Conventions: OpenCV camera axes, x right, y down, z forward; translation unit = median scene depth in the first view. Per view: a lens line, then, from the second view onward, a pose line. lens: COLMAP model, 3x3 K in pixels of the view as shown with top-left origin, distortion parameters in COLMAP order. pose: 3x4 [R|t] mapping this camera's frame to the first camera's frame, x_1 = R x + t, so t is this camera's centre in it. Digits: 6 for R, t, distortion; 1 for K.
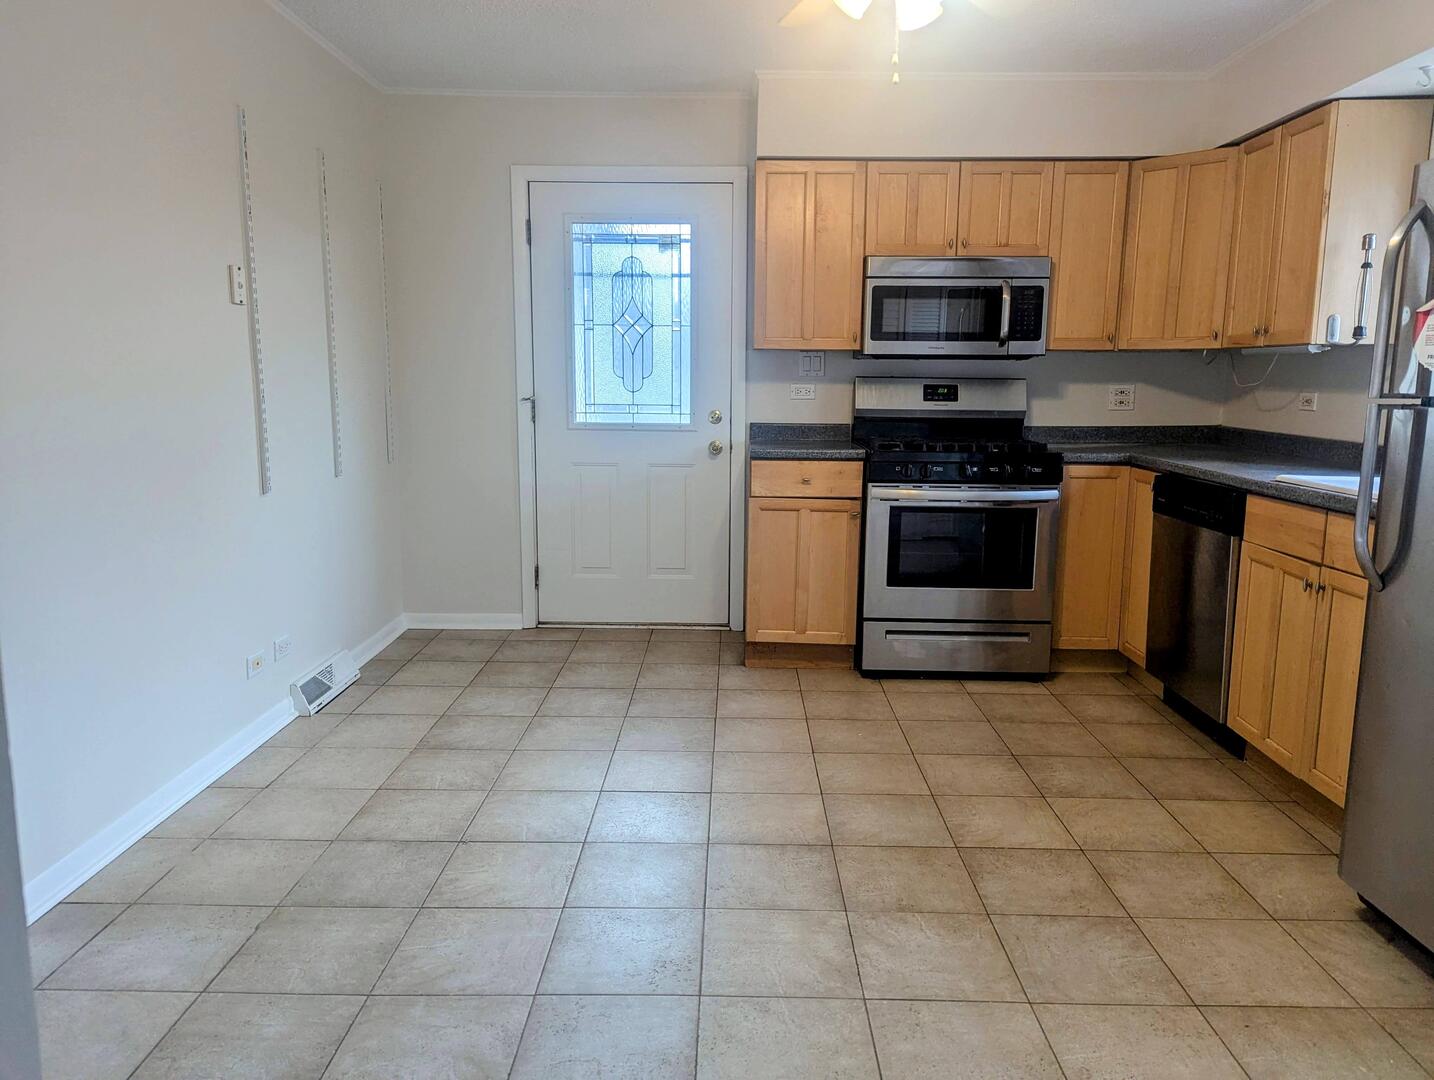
lens RADIAL K [[1012.1, 0, 727.3], [0, 1012.1, 525.7], [0, 0, 1]] dist [0.071863, -0.063323]
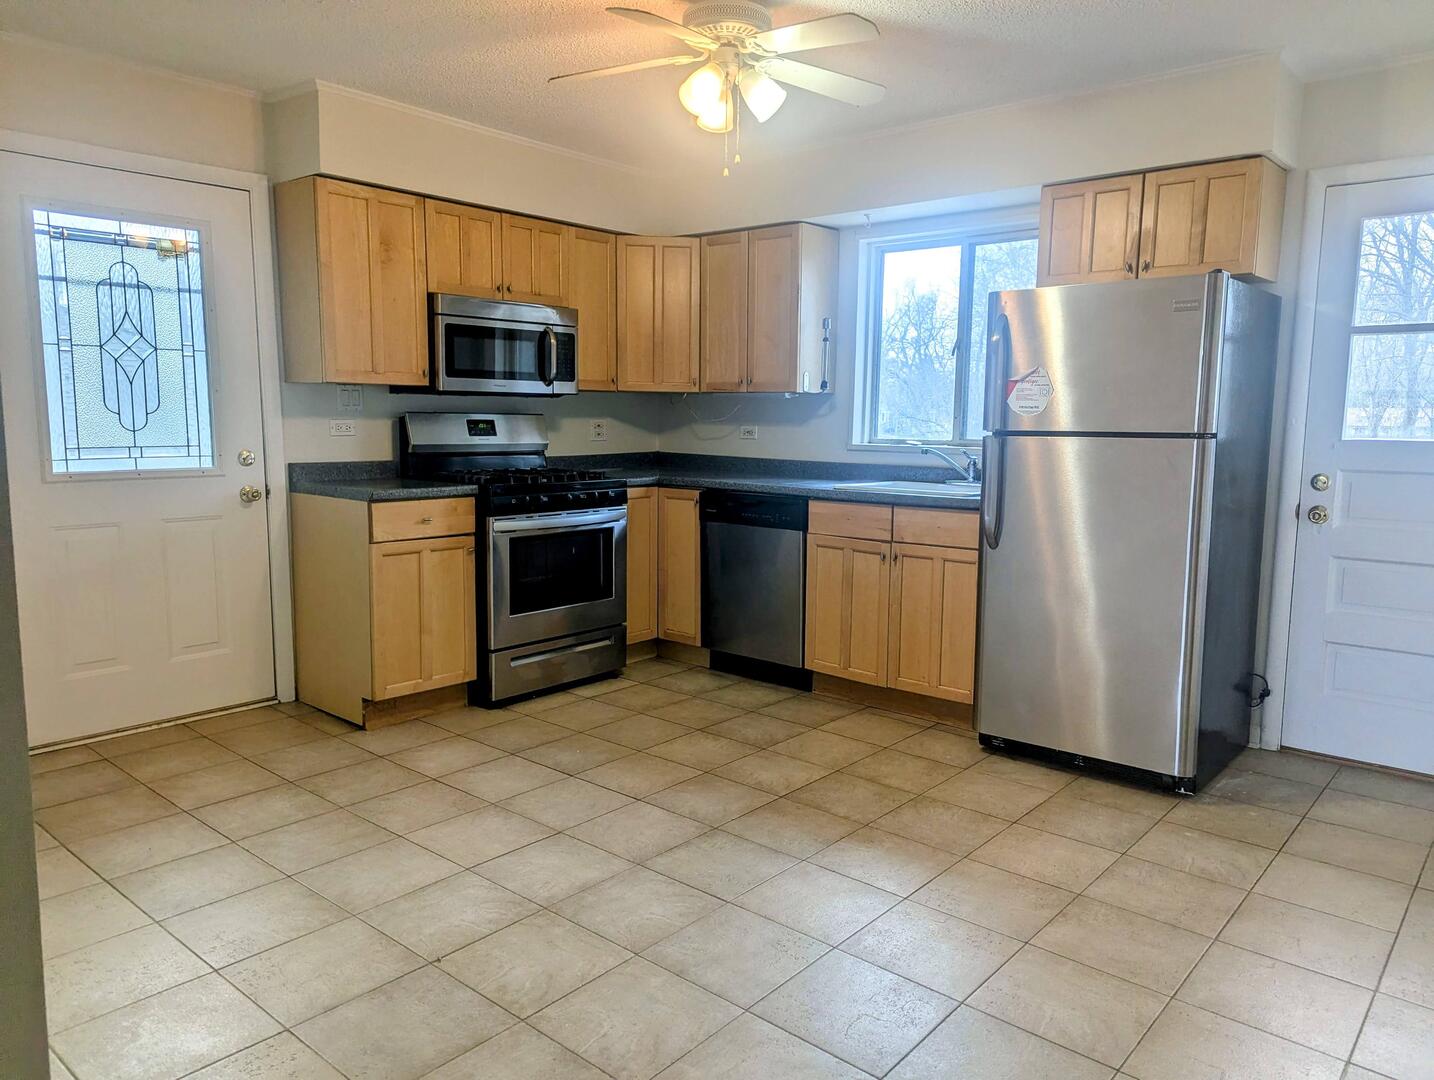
lens RADIAL K [[1012.1, 0, 734.7], [0, 1012.1, 532.5], [0, 0, 1]] dist [0.071863, -0.063323]
pose [[0.639950, -0.095379, 0.762474, -0.499565], [0.108346, 0.993554, 0.033350, -0.035524], [-0.760740, 0.061269, 0.646159, 0.155928]]
